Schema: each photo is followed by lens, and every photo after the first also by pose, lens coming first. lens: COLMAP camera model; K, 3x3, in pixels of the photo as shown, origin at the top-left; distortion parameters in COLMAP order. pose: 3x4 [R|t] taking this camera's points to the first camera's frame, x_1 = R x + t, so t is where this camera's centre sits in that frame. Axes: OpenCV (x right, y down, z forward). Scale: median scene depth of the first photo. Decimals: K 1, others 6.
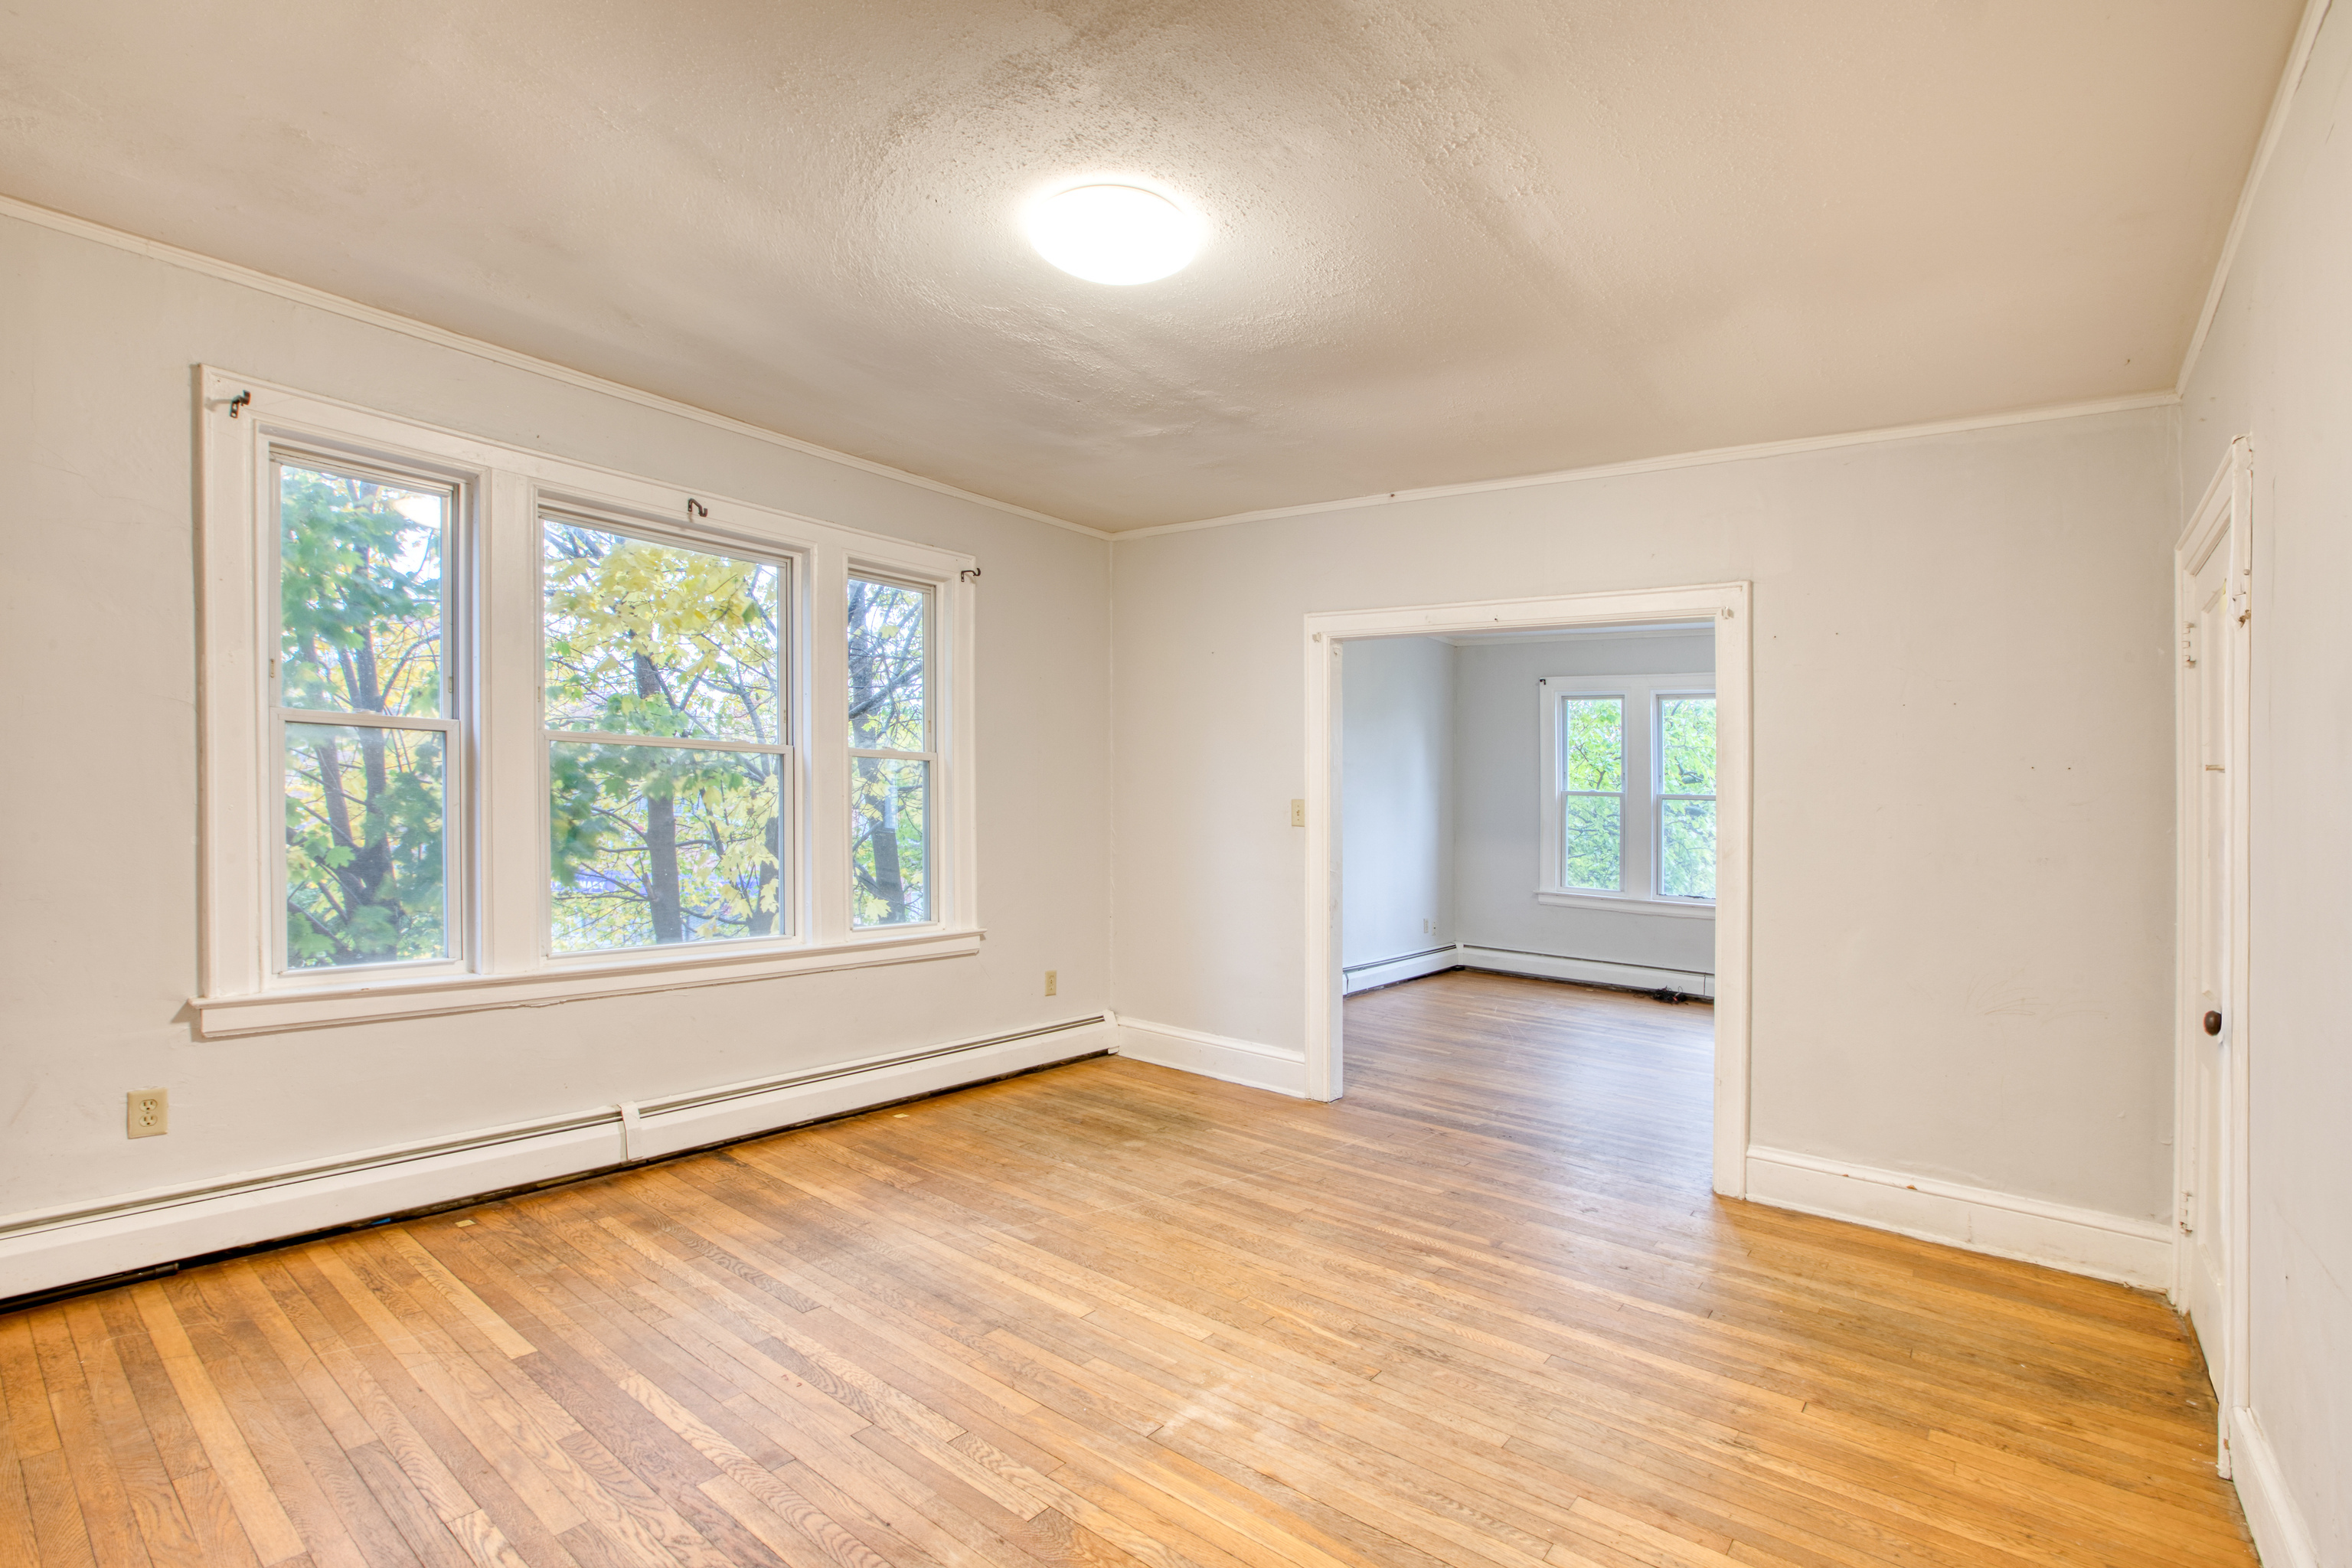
lens RADIAL K [[1086.4, 0, 1176.4], [0, 1086.4, 792.7], [0, 0, 1]] dist [-0.040311, 0.009660]
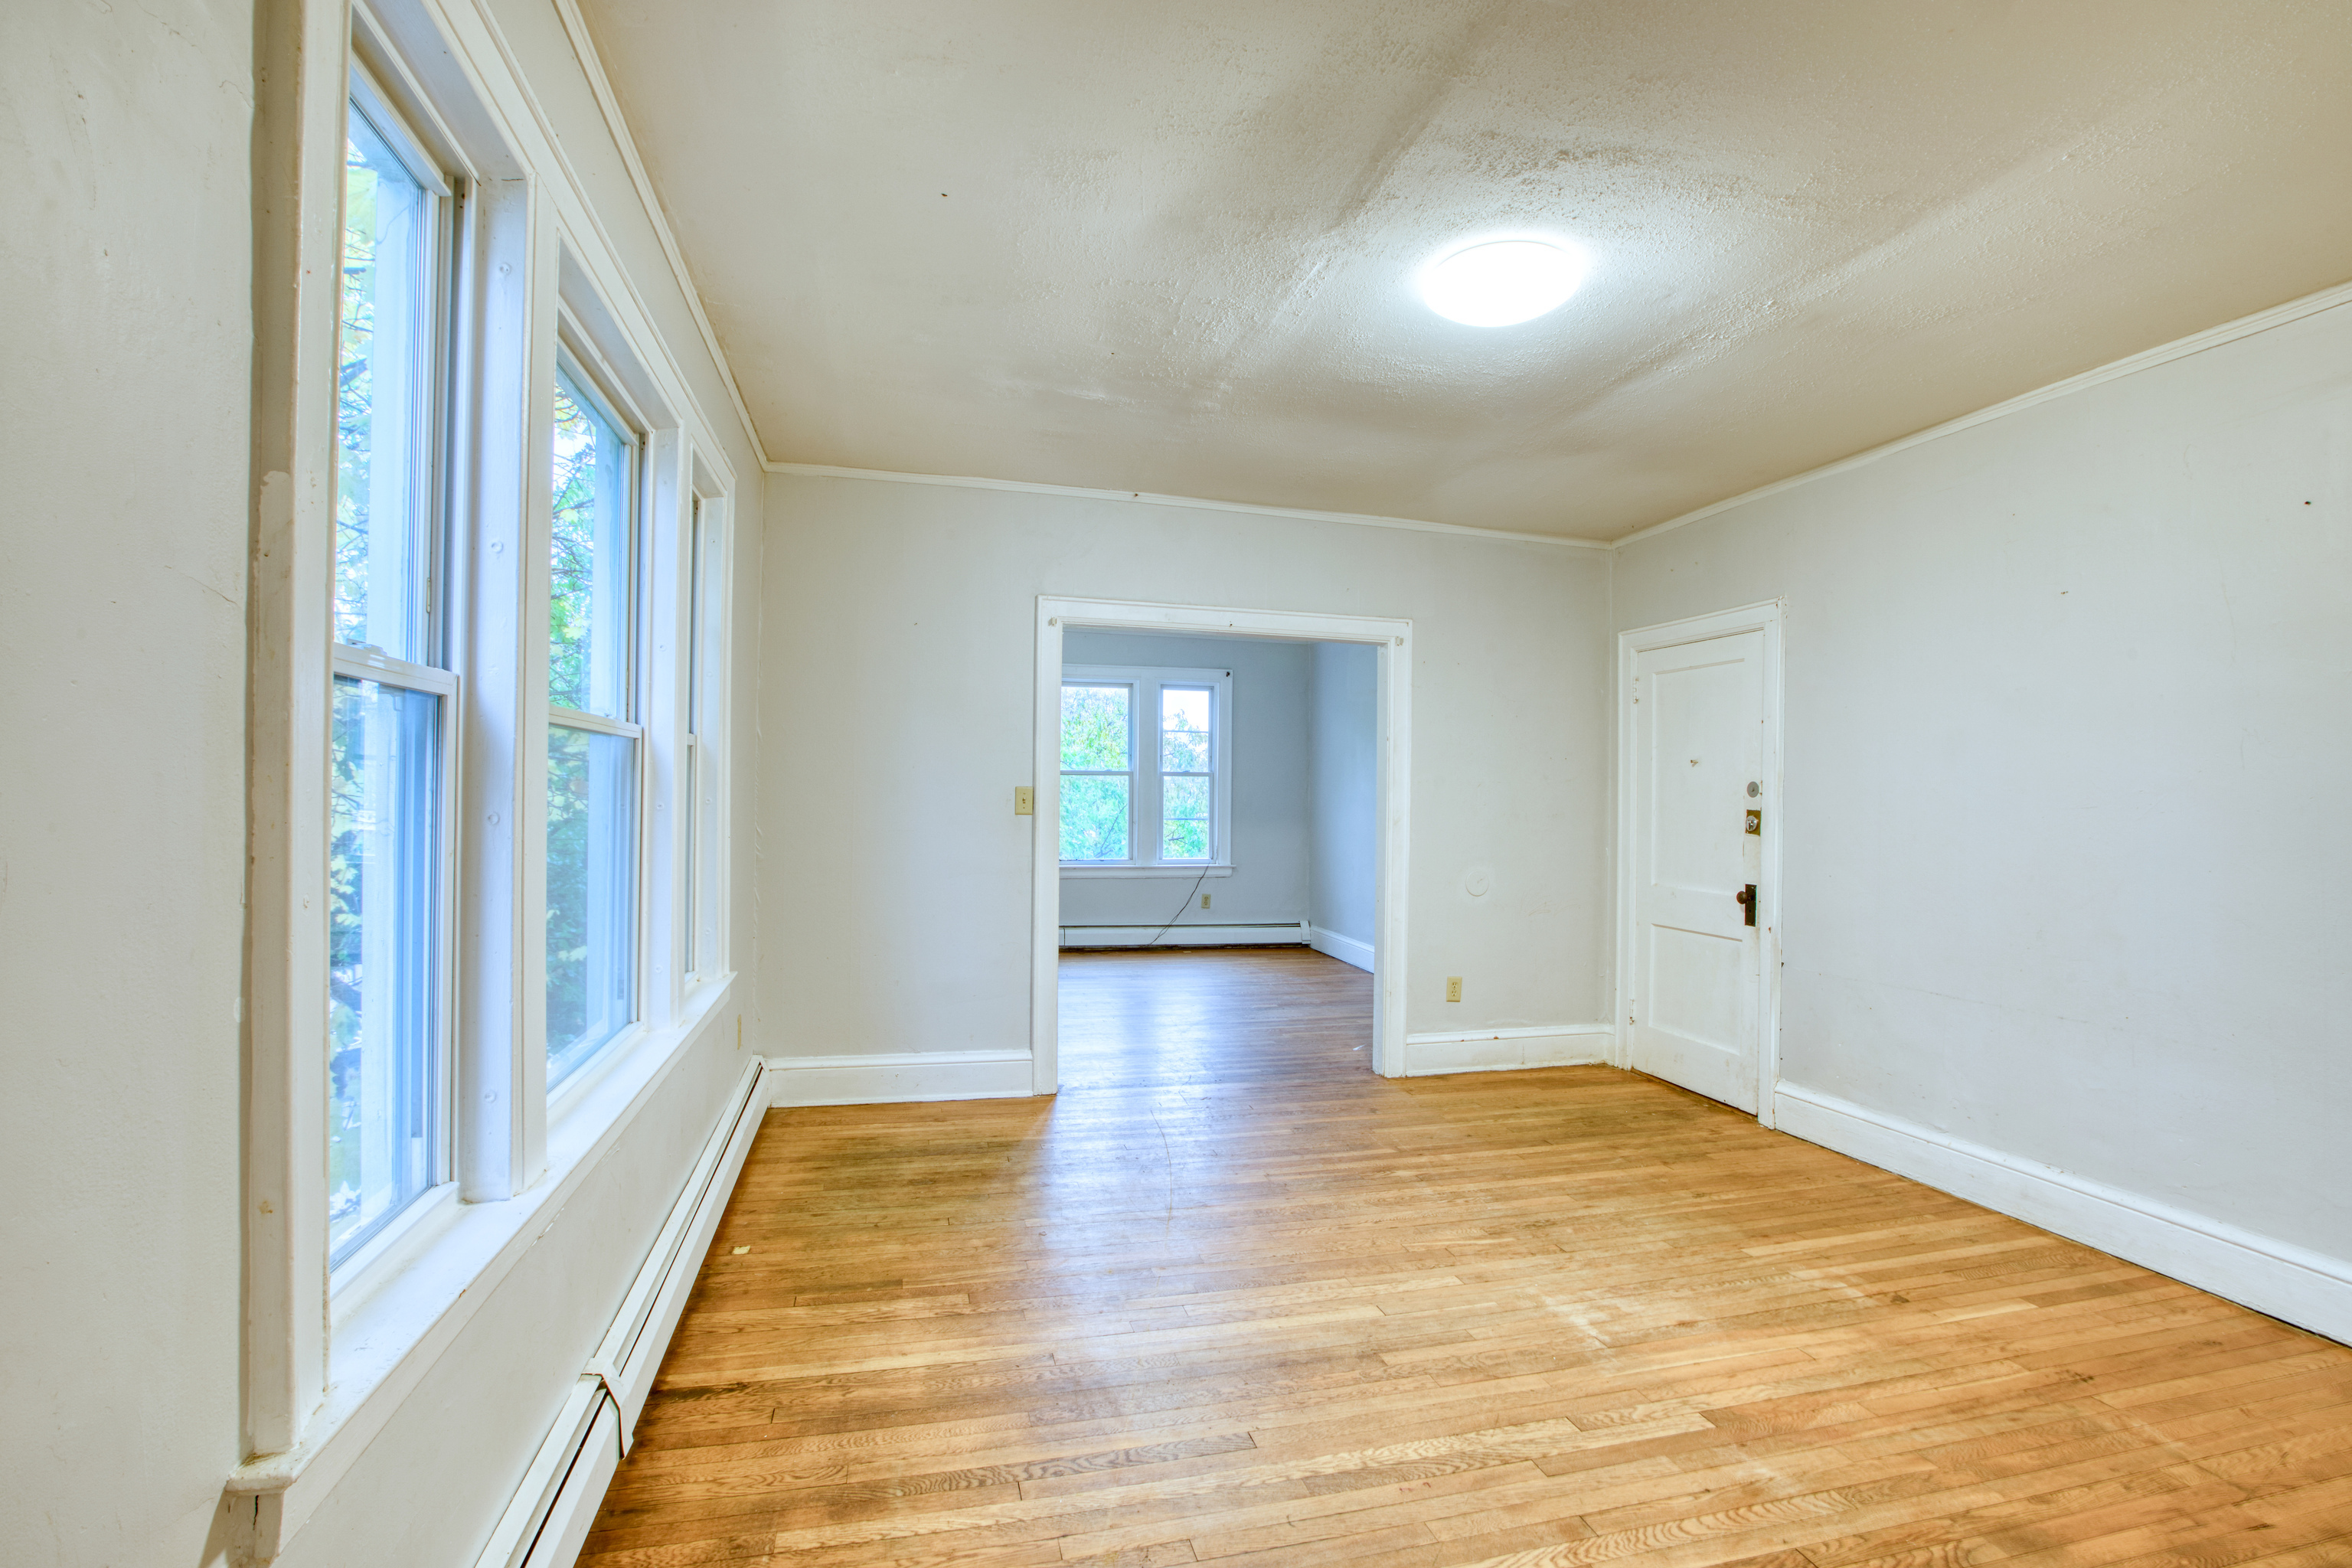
lens RADIAL K [[1086.4, 0, 1176.4], [0, 1086.4, 771.9], [0, 0, 1]] dist [-0.040311, 0.009660]
pose [[0.600929, -0.014333, 0.799174, -0.940662], [0.001469, 0.999857, 0.016827, -0.039200], [-0.799301, -0.008938, 0.600864, 0.514898]]
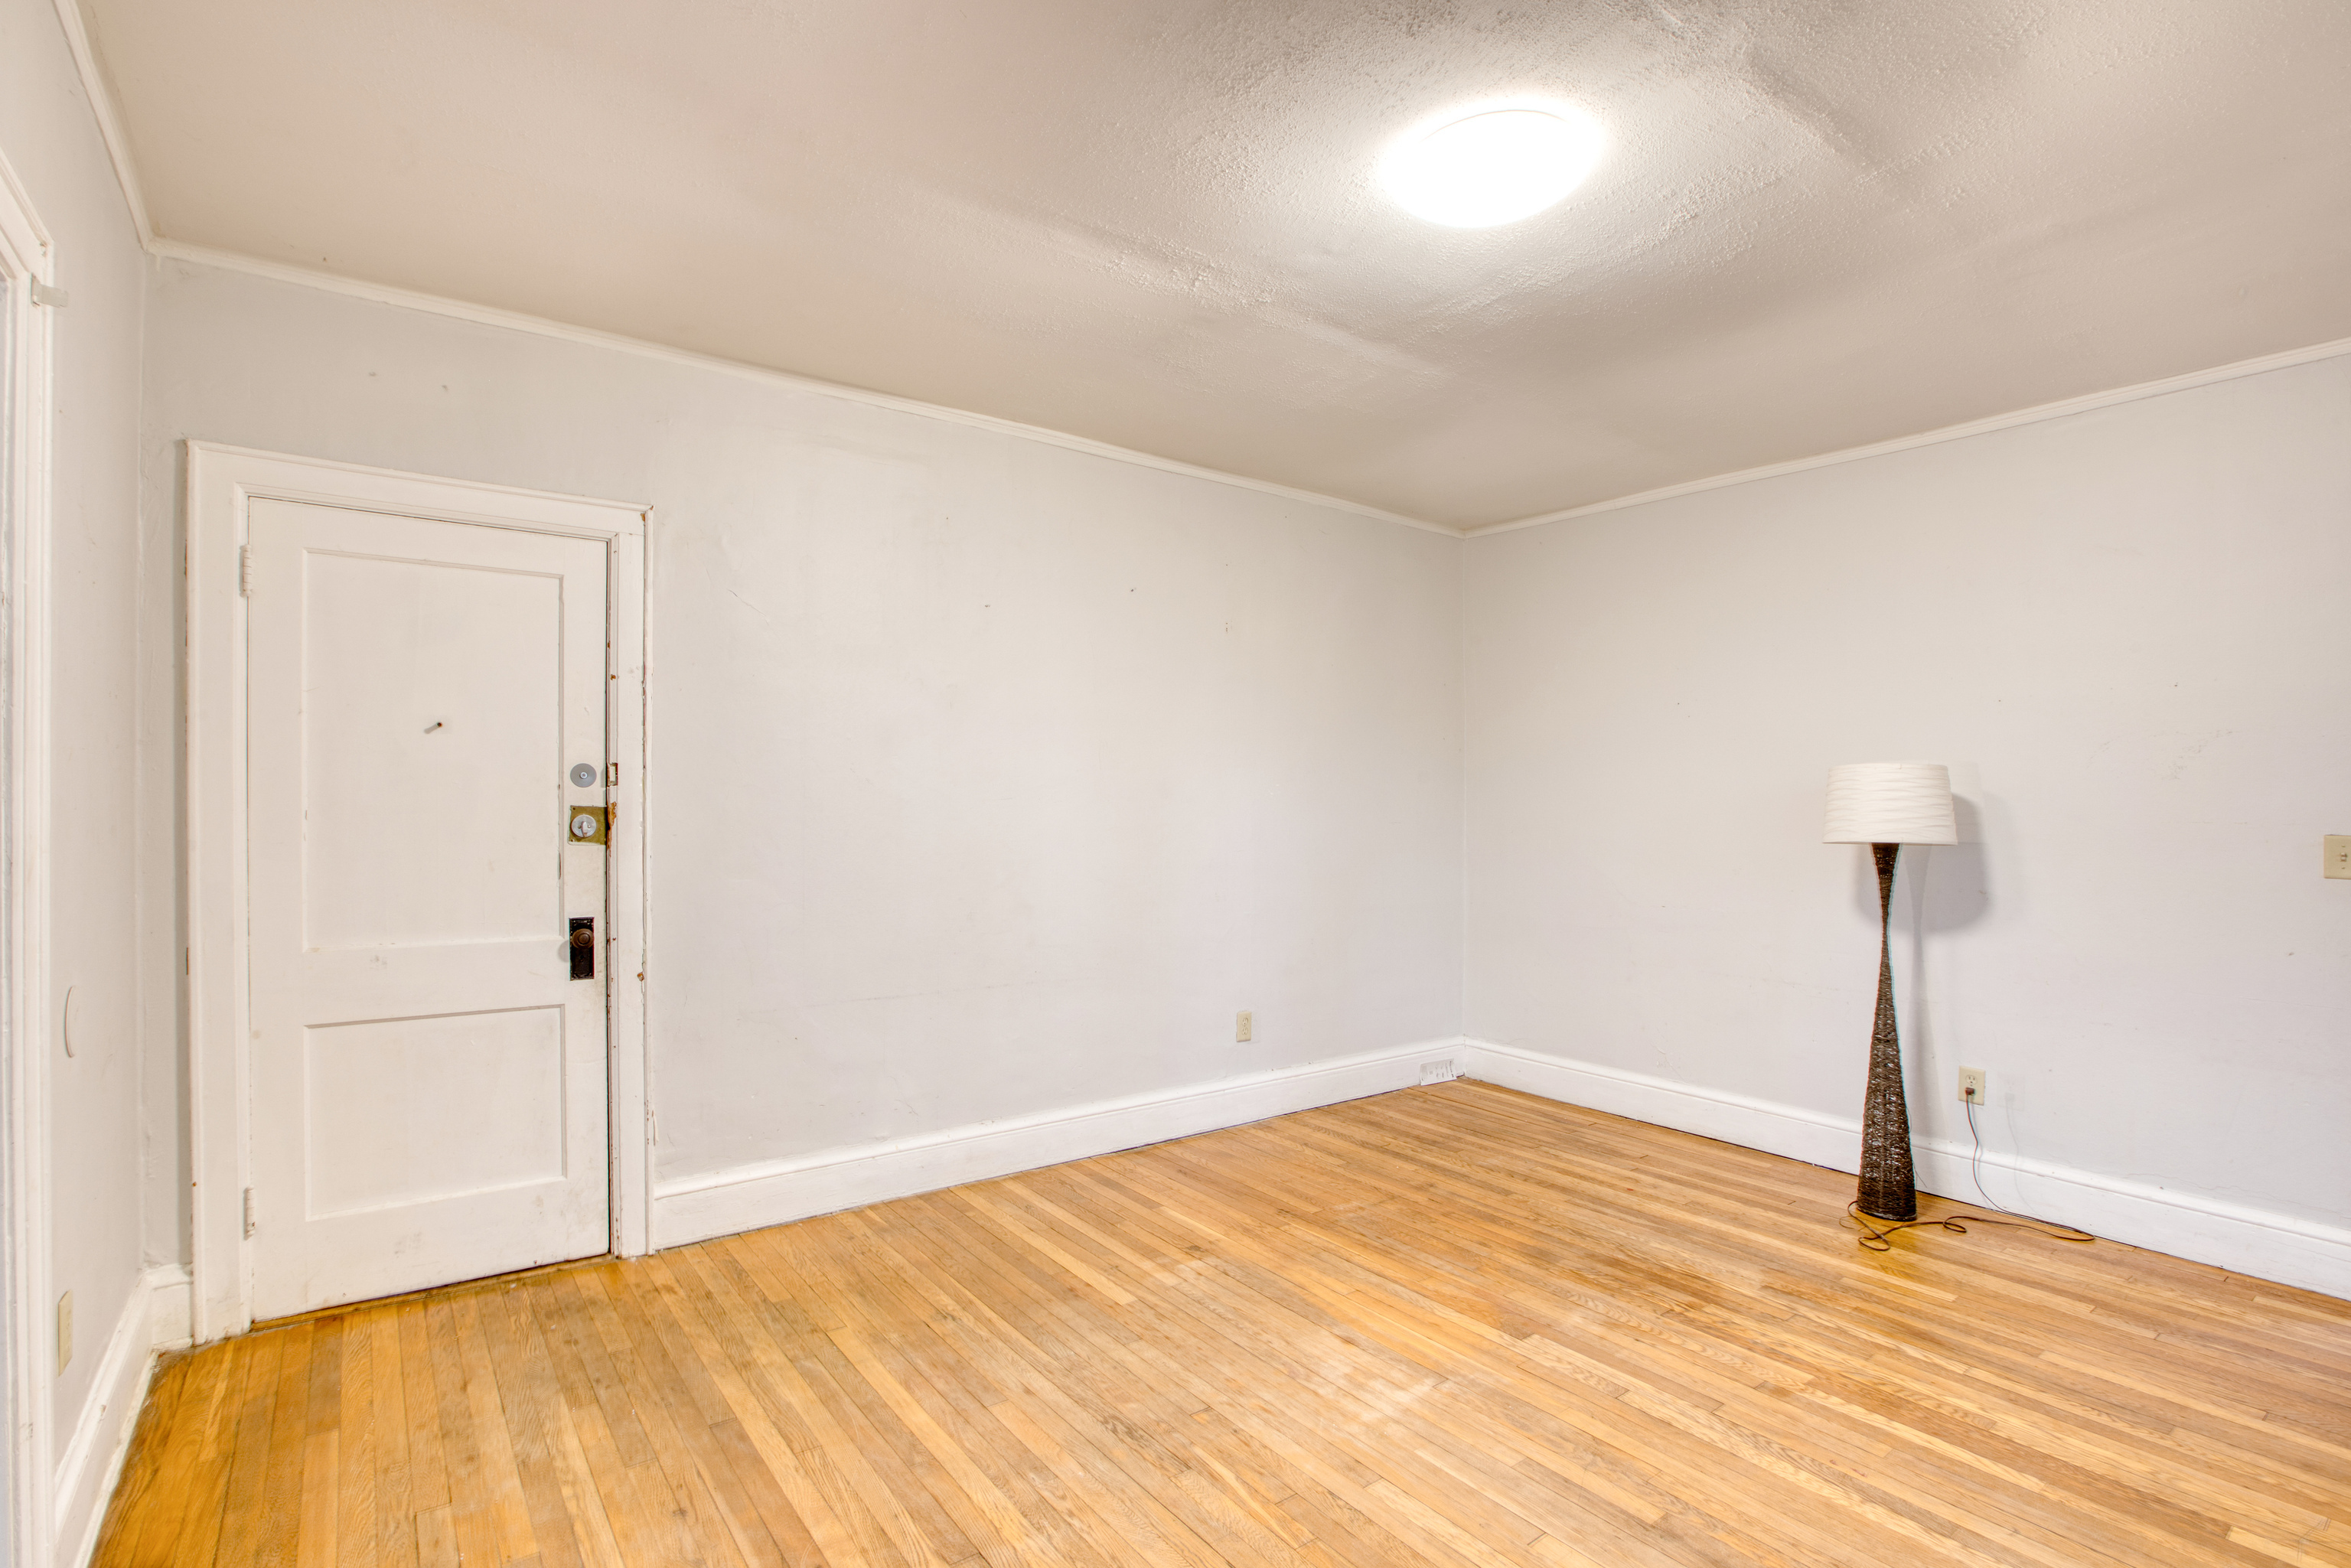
lens RADIAL K [[1085.9, 0, 1170.8], [0, 1085.9, 788.5], [0, 0, 1]] dist [-0.040311, 0.009660]
pose [[-0.964624, -0.048211, 0.259184, -0.005816], [-0.052278, 0.998594, -0.008818, 0.005998], [-0.258395, -0.022056, -0.965788, 1.645090]]
